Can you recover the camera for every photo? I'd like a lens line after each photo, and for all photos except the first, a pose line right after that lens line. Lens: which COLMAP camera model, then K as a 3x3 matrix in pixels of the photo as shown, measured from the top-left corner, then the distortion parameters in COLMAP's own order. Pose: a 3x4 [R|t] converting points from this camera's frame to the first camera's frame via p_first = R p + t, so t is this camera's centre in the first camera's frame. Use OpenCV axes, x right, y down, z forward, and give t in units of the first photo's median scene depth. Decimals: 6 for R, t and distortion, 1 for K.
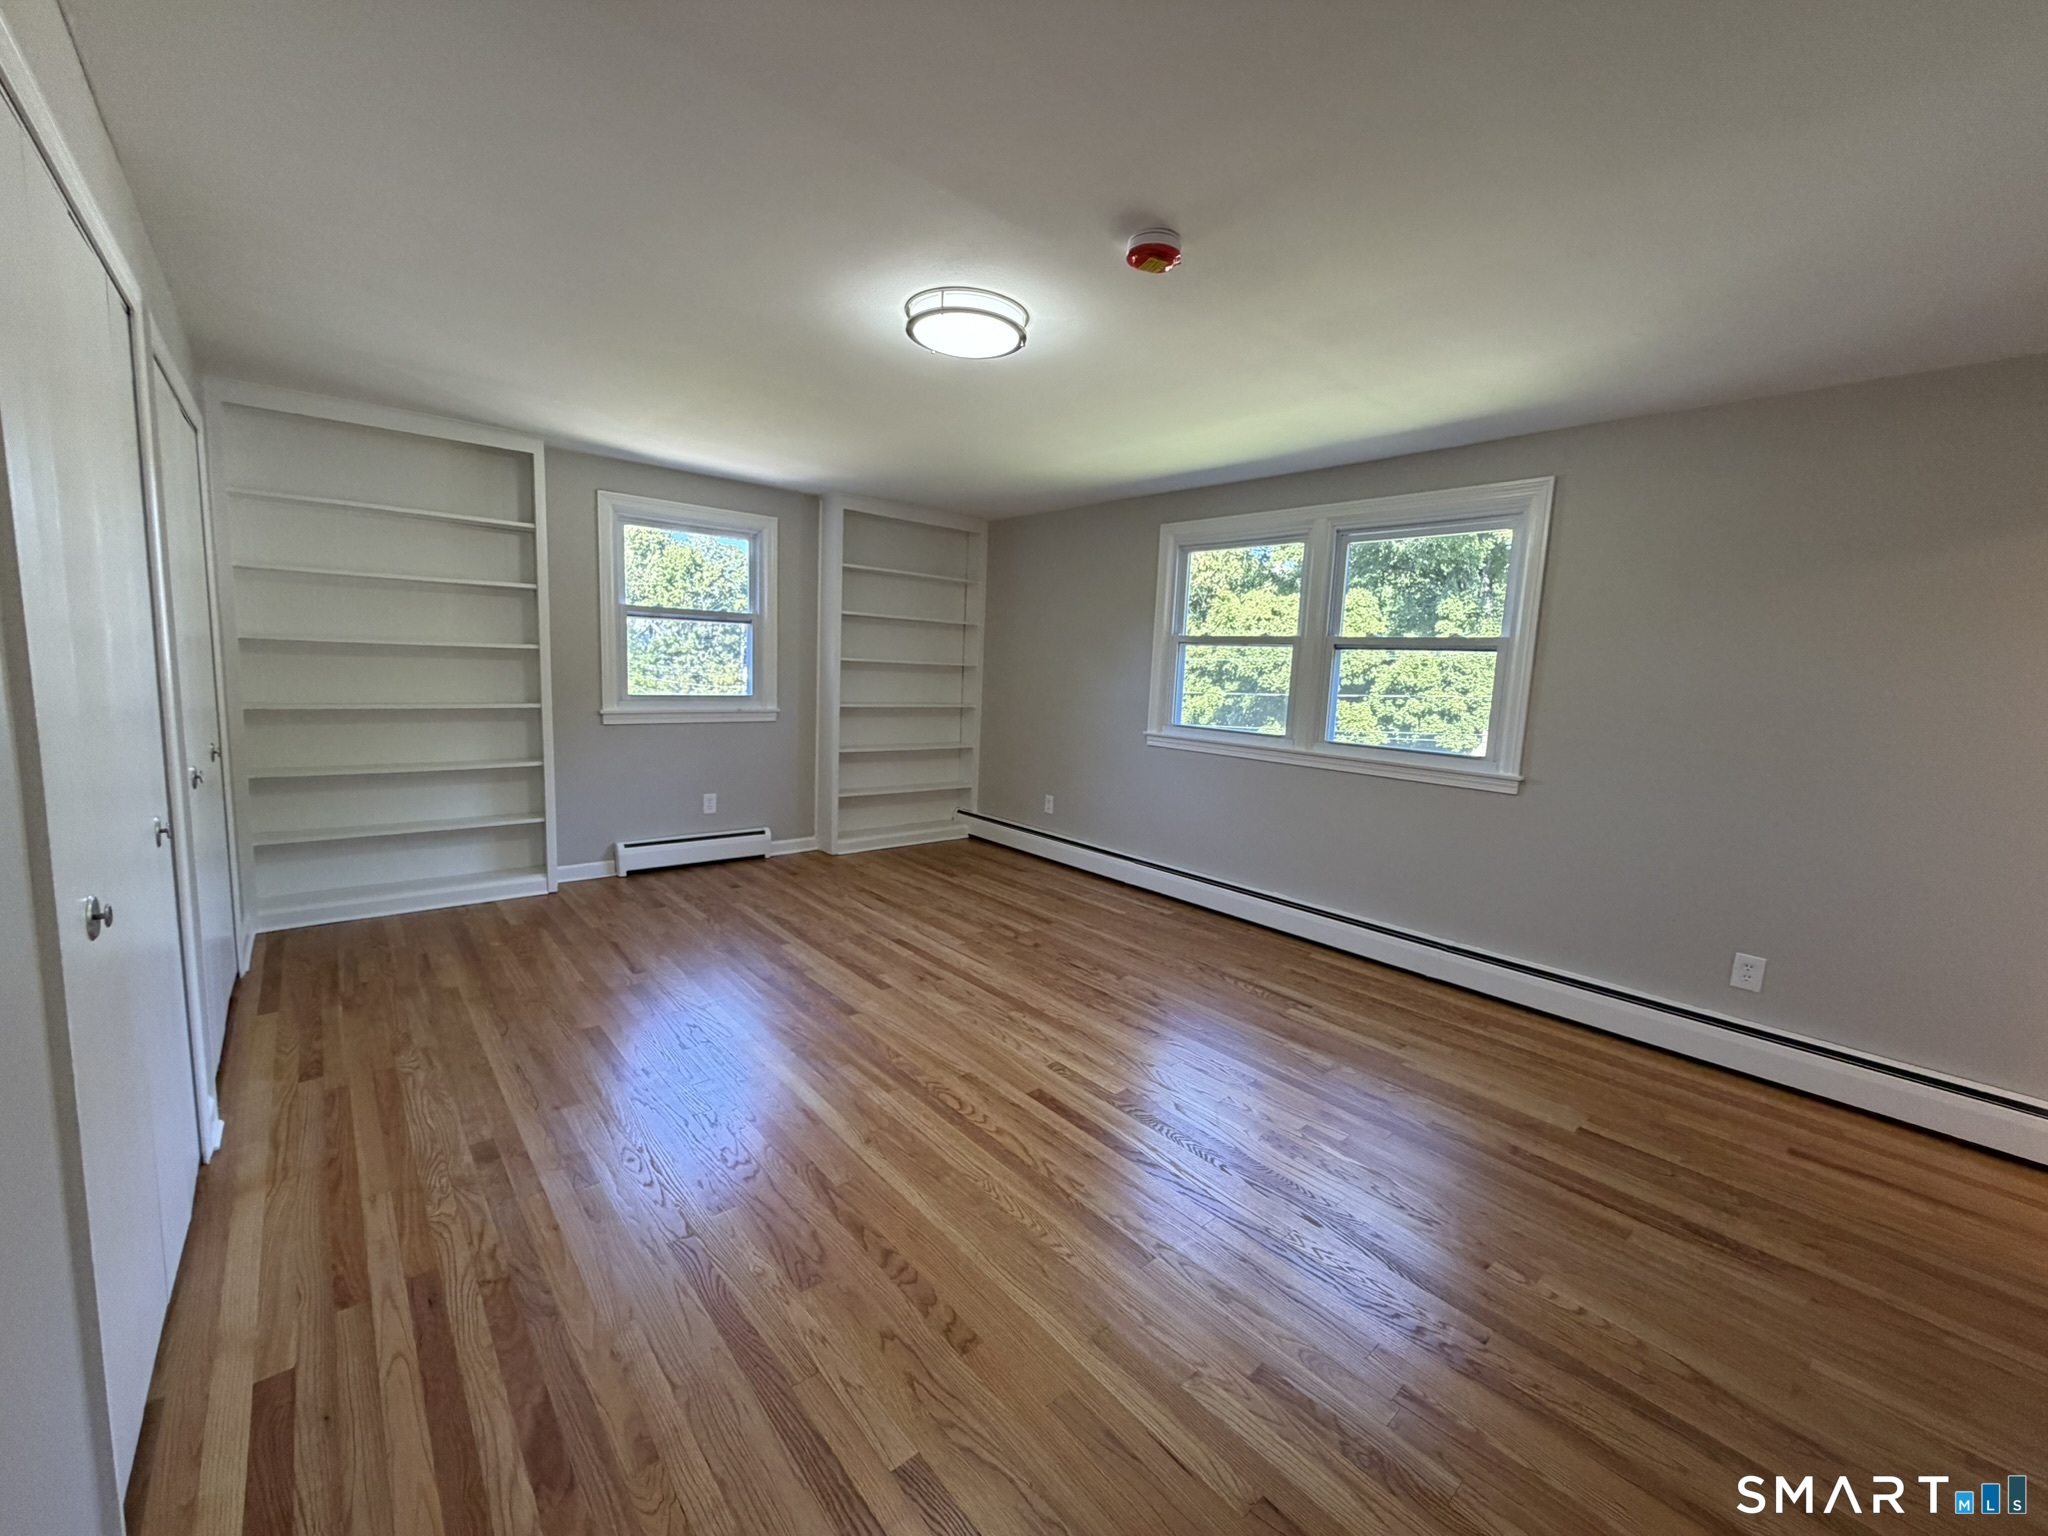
lens RADIAL K [[818.7, 0, 1018.3], [0, 818.7, 765.5], [0, 0, 1]] dist [-0.000723, 0.000105]
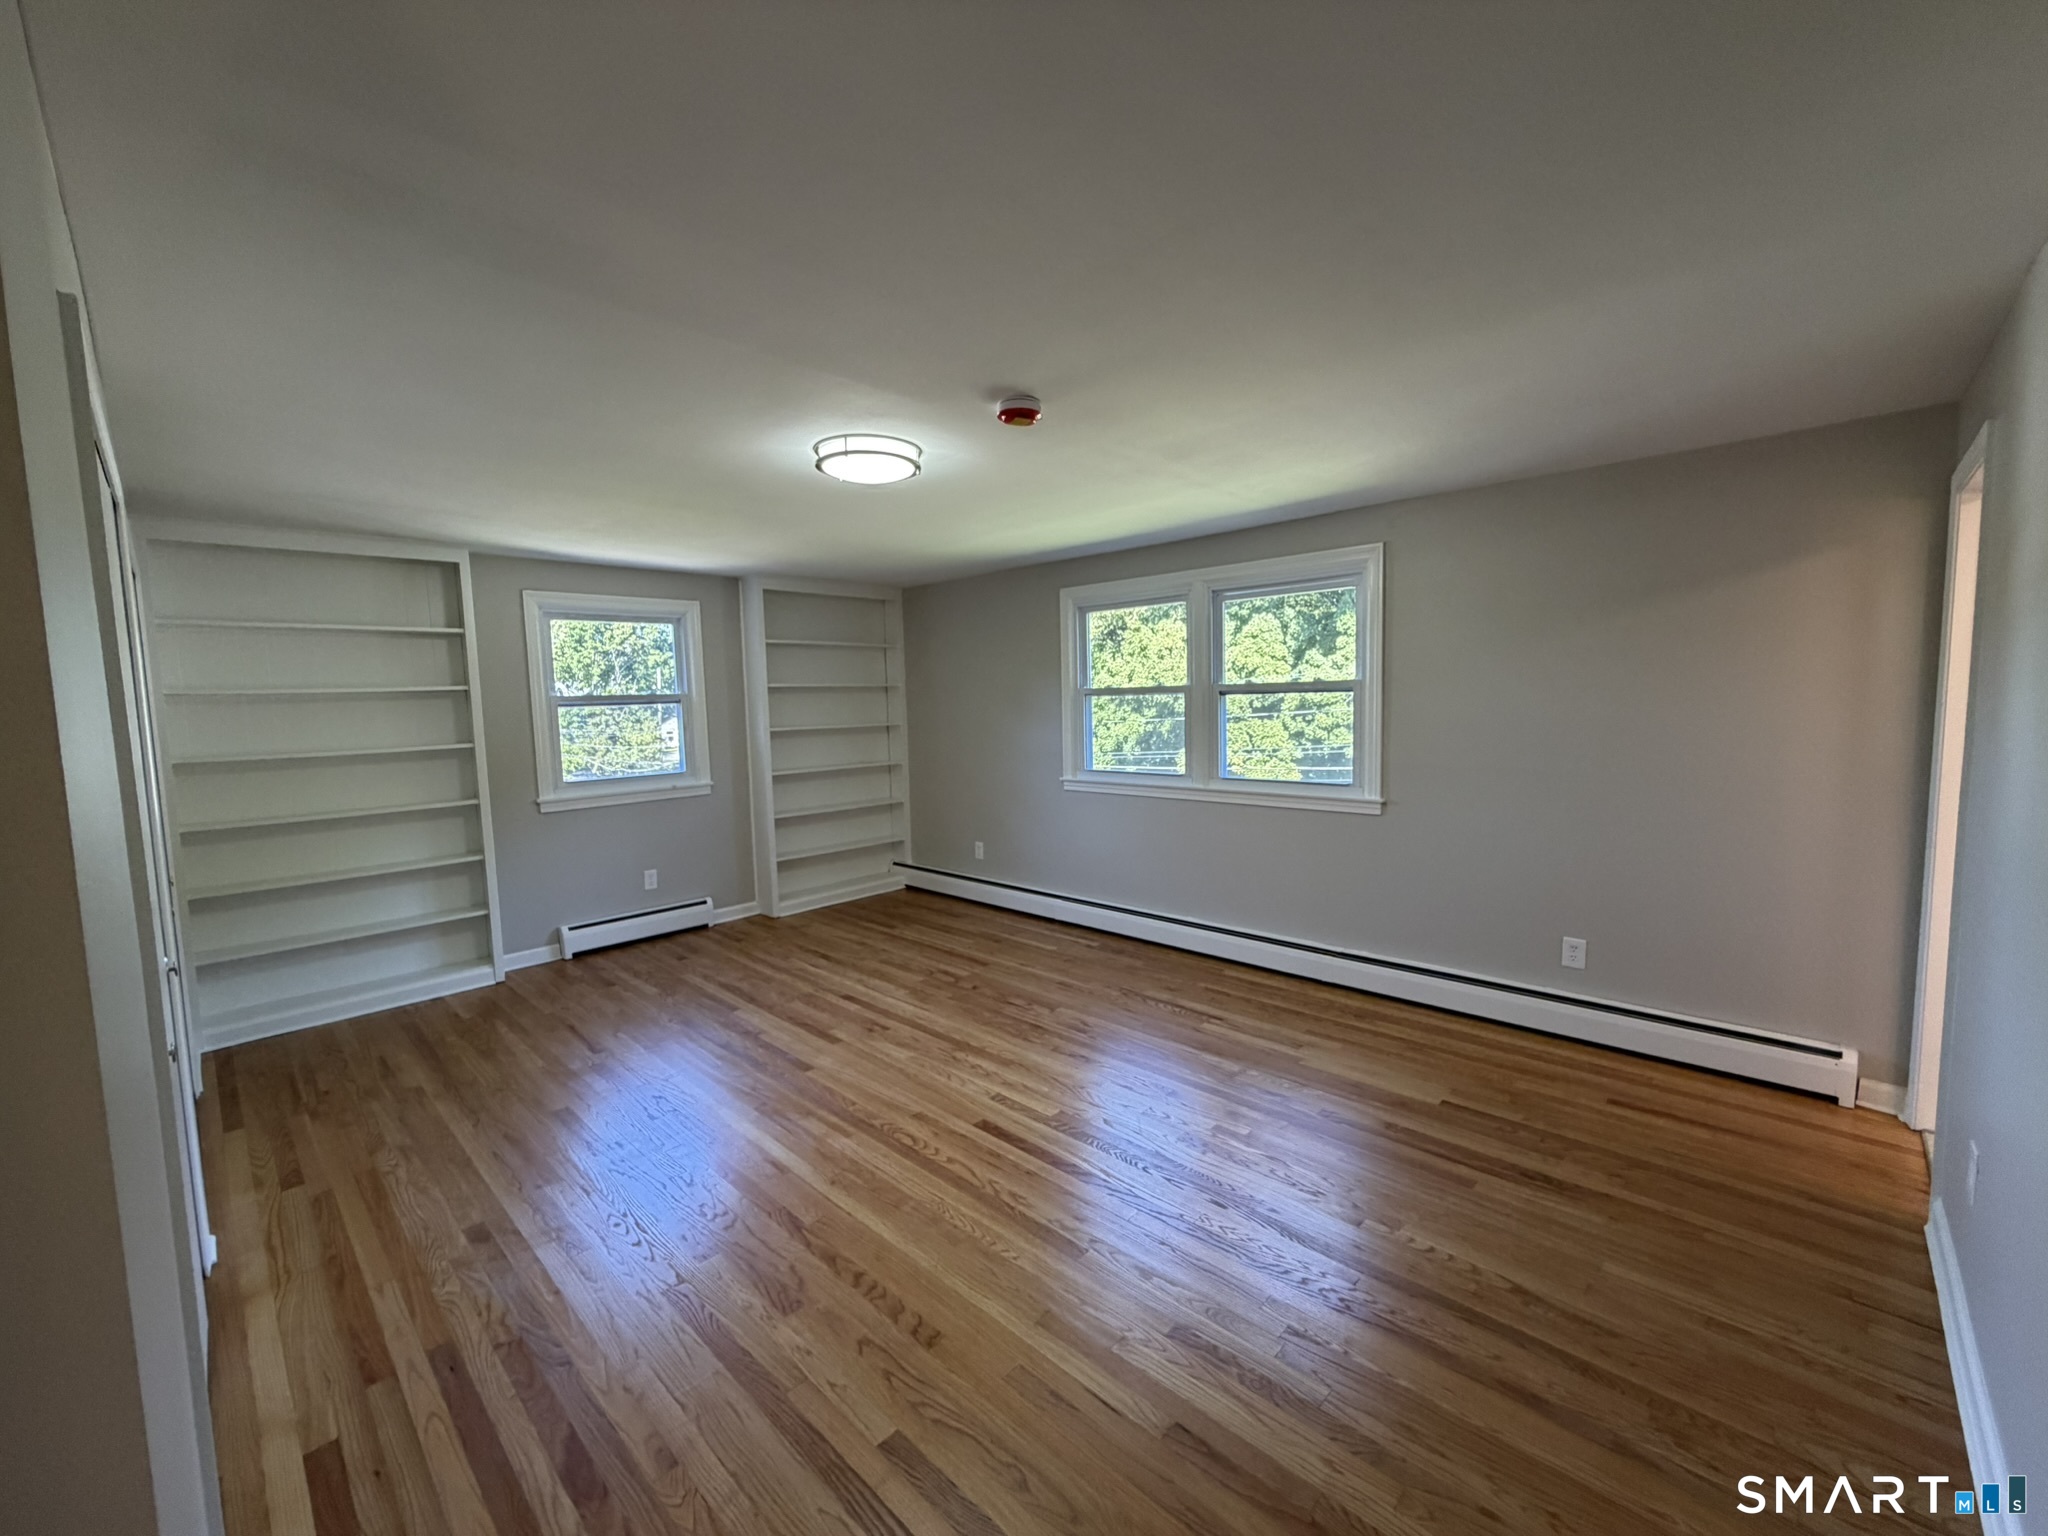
lens RADIAL K [[818.7, 0, 1018.3], [0, 818.7, 765.5], [0, 0, 1]] dist [-0.000723, 0.000105]
pose [[0.993489, -0.076770, 0.084183, 0.013179], [0.080082, 0.996112, -0.036700, -0.035883], [-0.081038, 0.043203, 0.995774, -0.118607]]
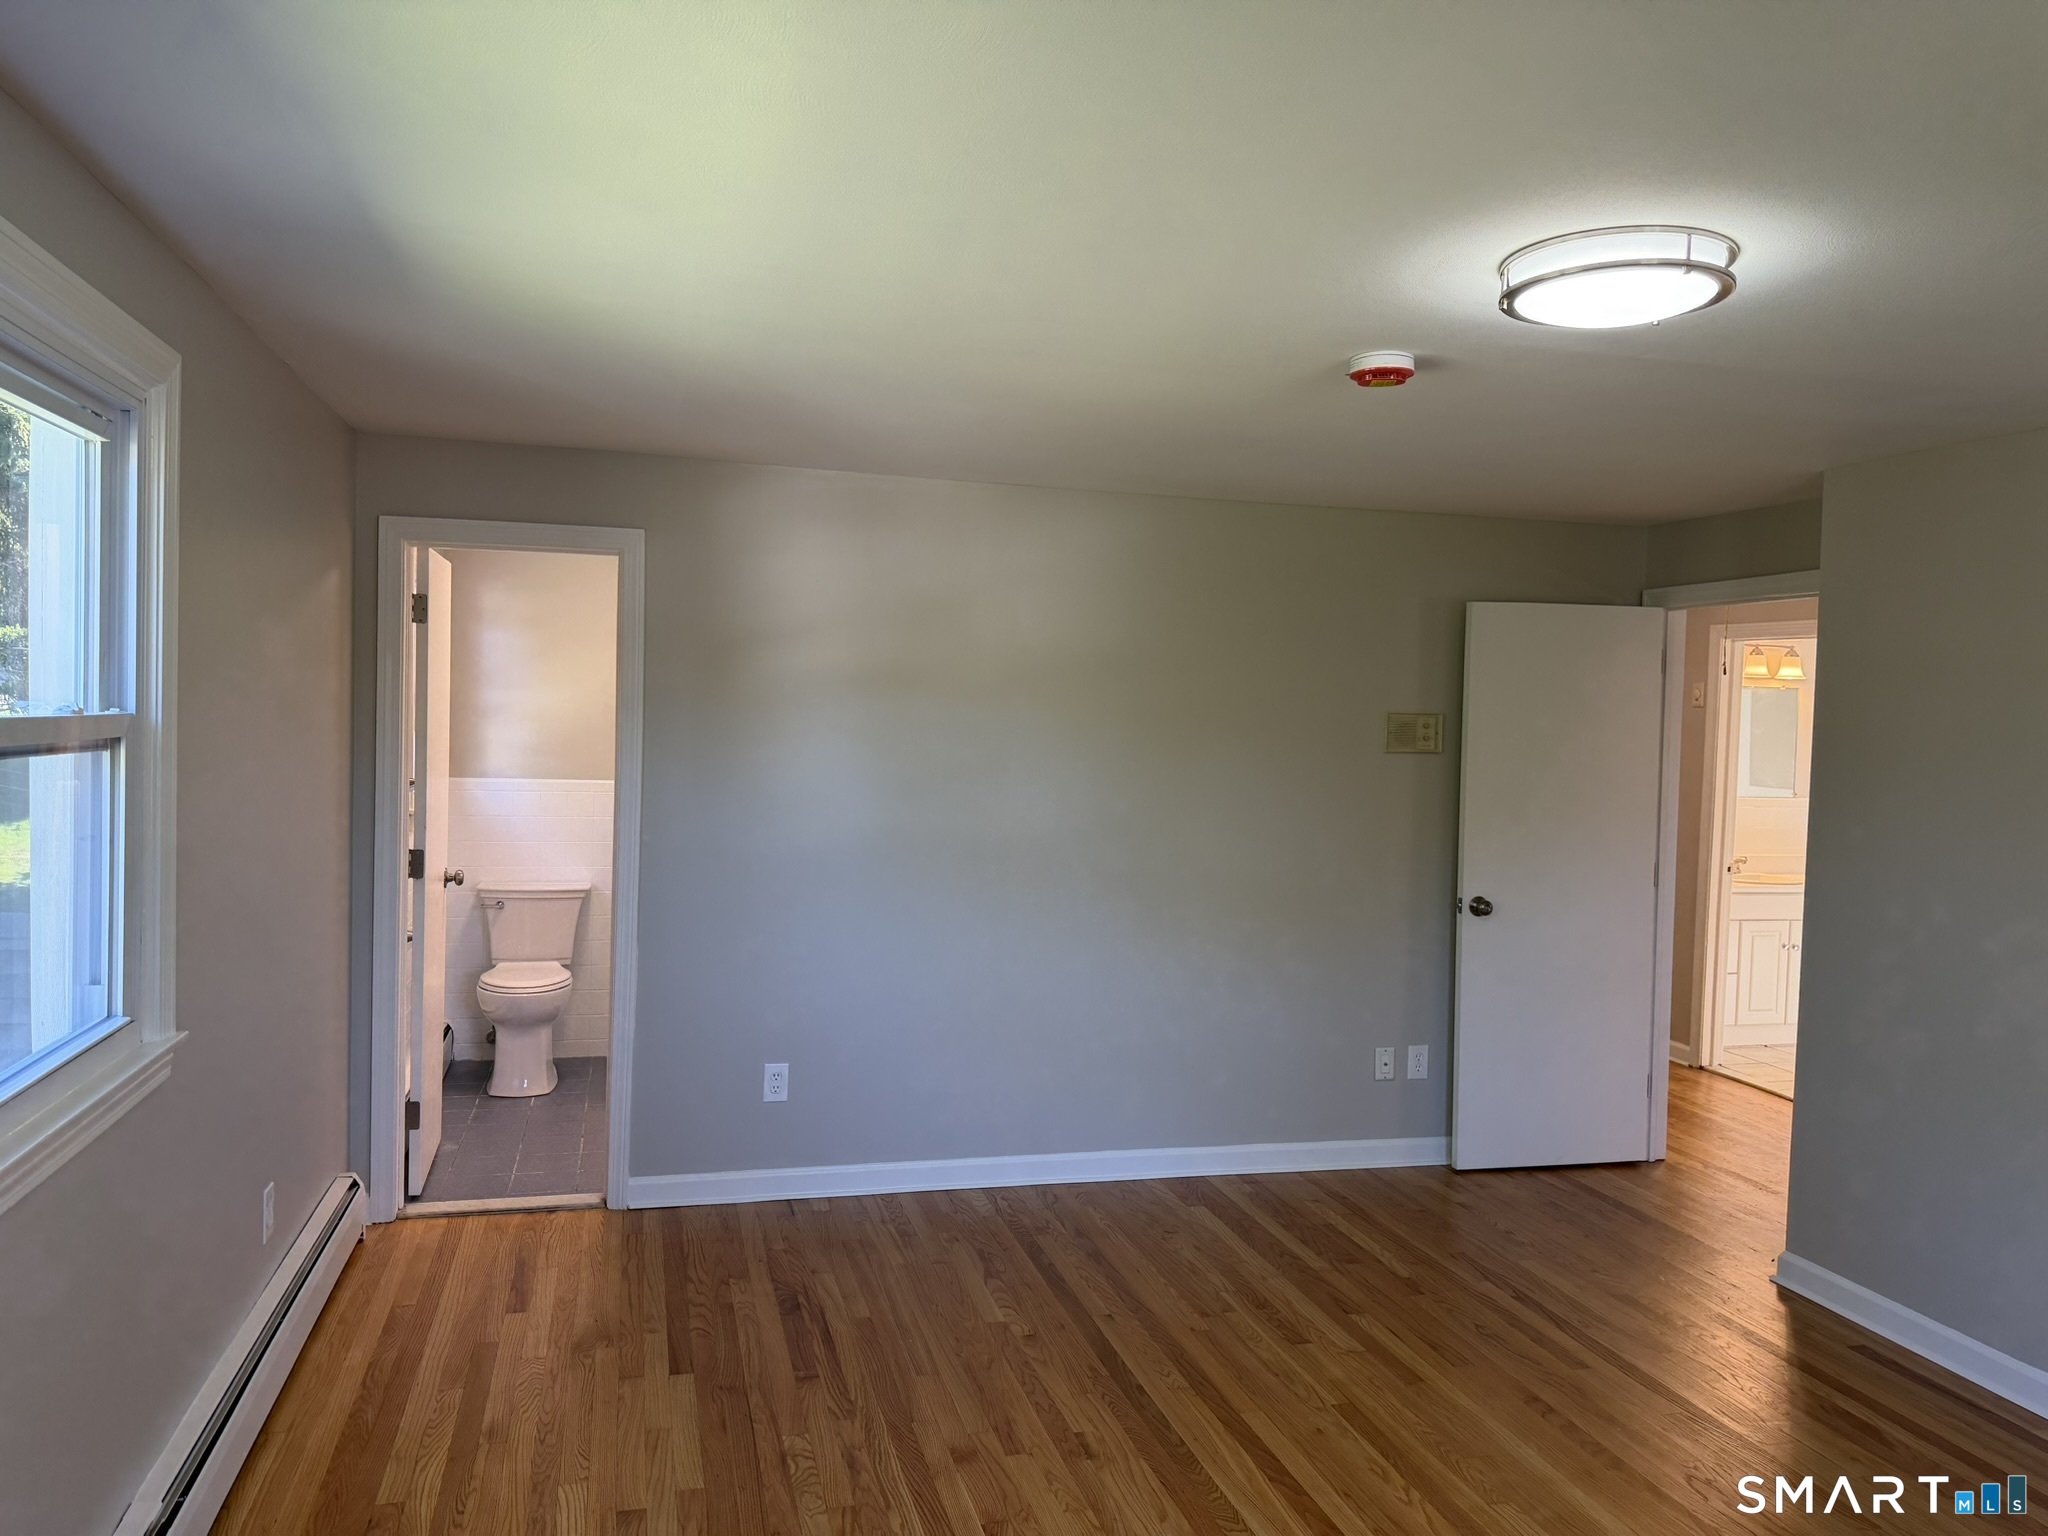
lens RADIAL K [[1448.2, 0, 1024.0], [0, 1448.2, 768.0], [0, 0, 1]] dist [0.052422, -0.064522]
pose [[-0.899928, -0.088423, 0.426979, -0.118339], [-0.016608, 0.985463, 0.169076, -0.290581], [-0.435723, 0.145065, -0.888314, 1.625923]]
